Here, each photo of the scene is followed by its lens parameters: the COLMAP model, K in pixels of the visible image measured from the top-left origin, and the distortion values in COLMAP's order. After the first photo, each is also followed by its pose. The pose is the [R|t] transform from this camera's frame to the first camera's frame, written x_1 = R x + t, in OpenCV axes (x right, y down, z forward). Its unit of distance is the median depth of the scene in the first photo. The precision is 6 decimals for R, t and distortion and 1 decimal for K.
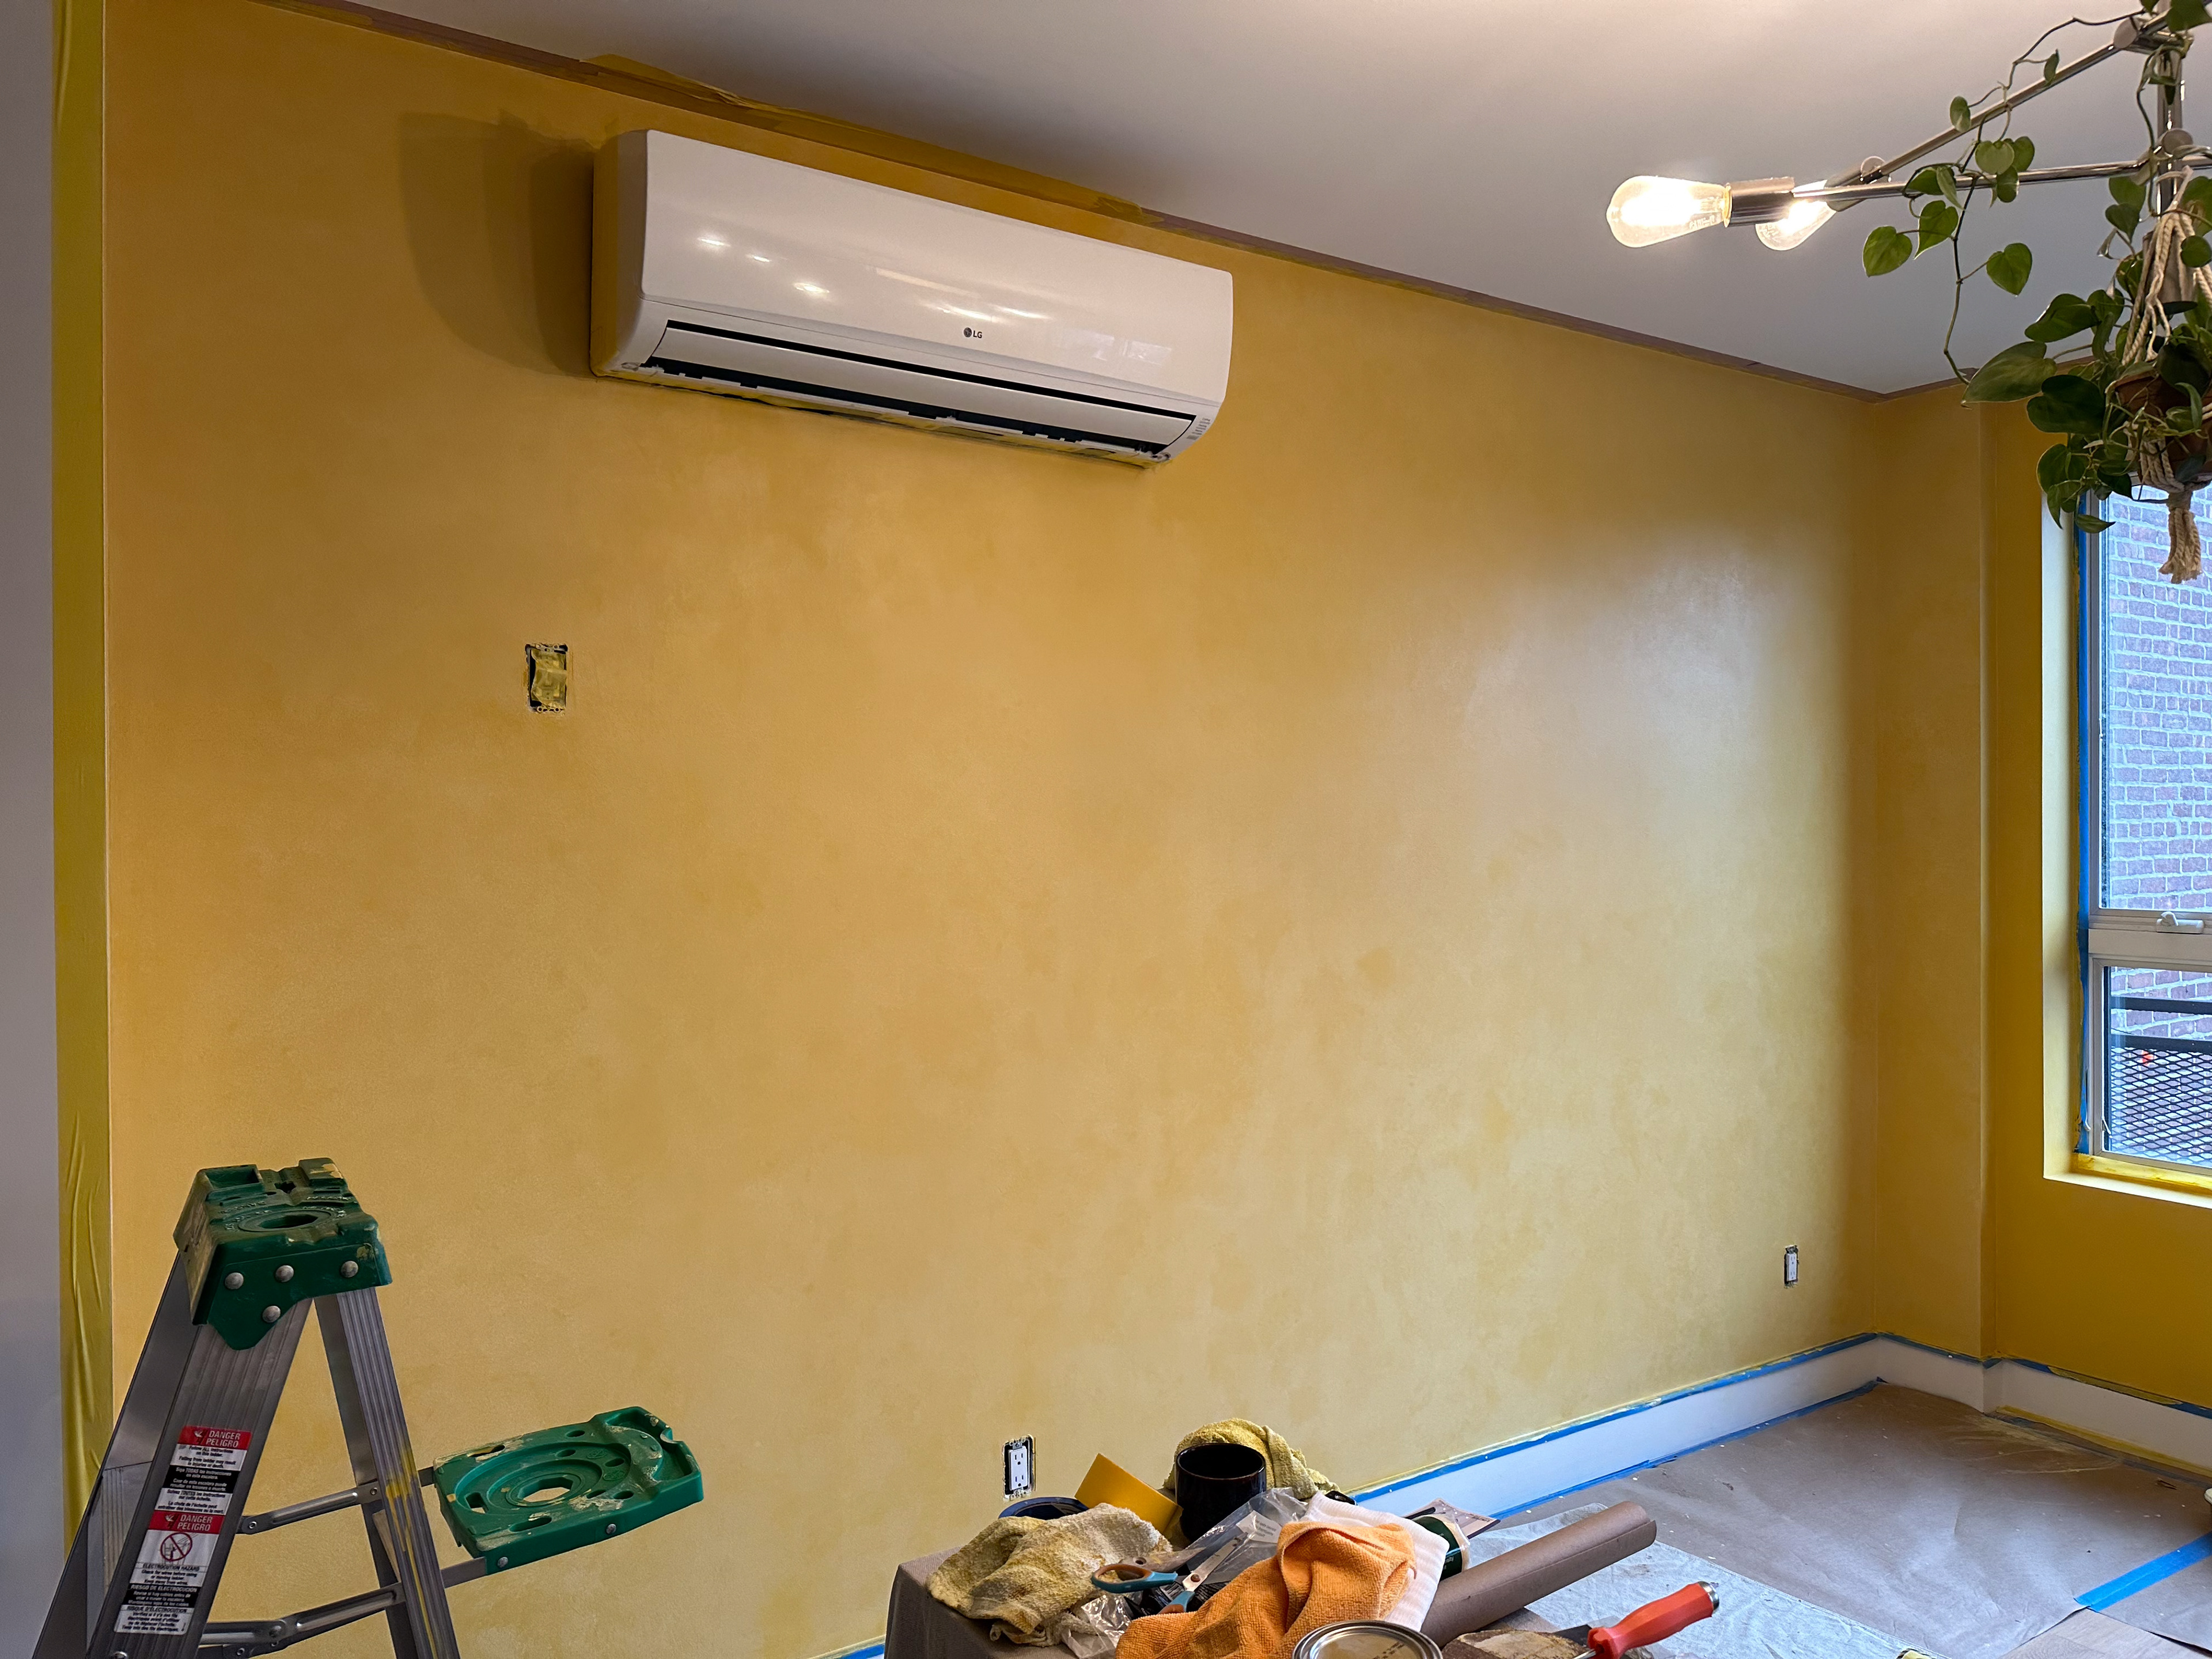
lens RADIAL K [[1526.8, 0, 1089.8], [0, 1526.8, 834.2], [0, 0, 1]] dist [0.017449, -0.025903]
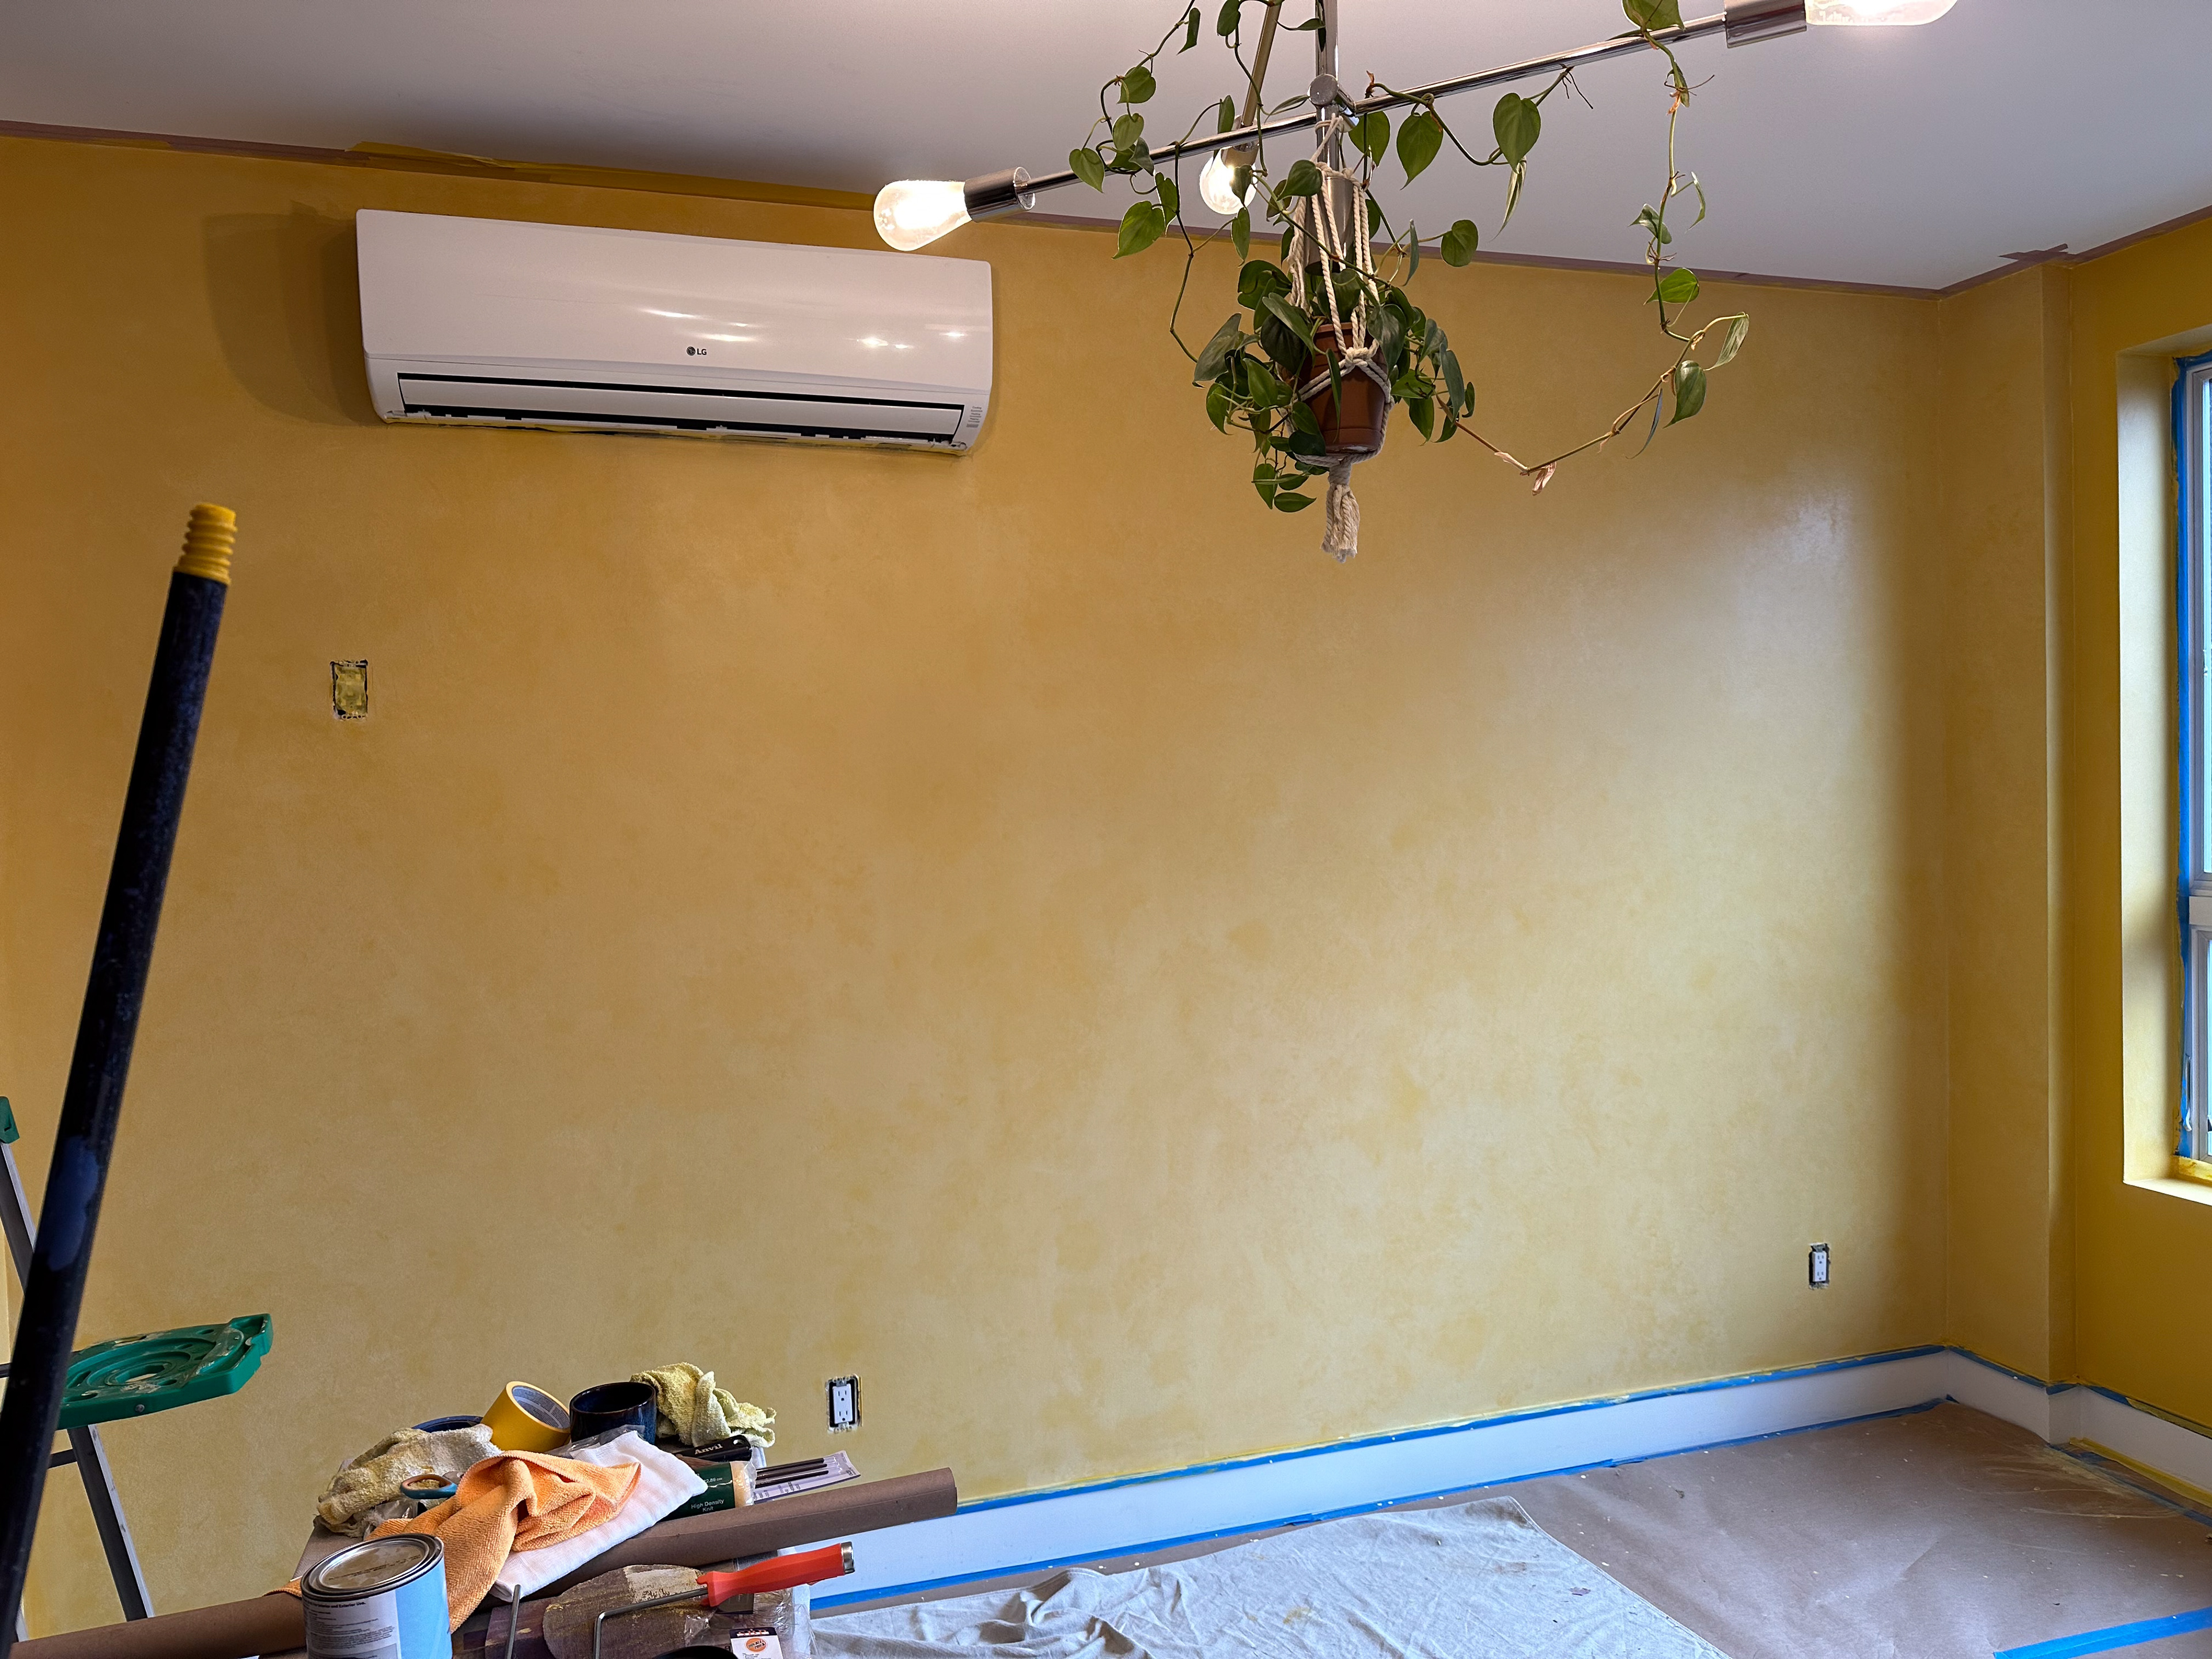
lens RADIAL K [[1526.8, 0, 1083.1], [0, 1526.8, 835.8], [0, 0, 1]] dist [0.017449, -0.025903]
pose [[0.965293, -0.011308, -0.260924, 0.372624], [0.019290, 0.999420, 0.028049, -0.010637], [0.260456, -0.032109, 0.964952, 0.018395]]
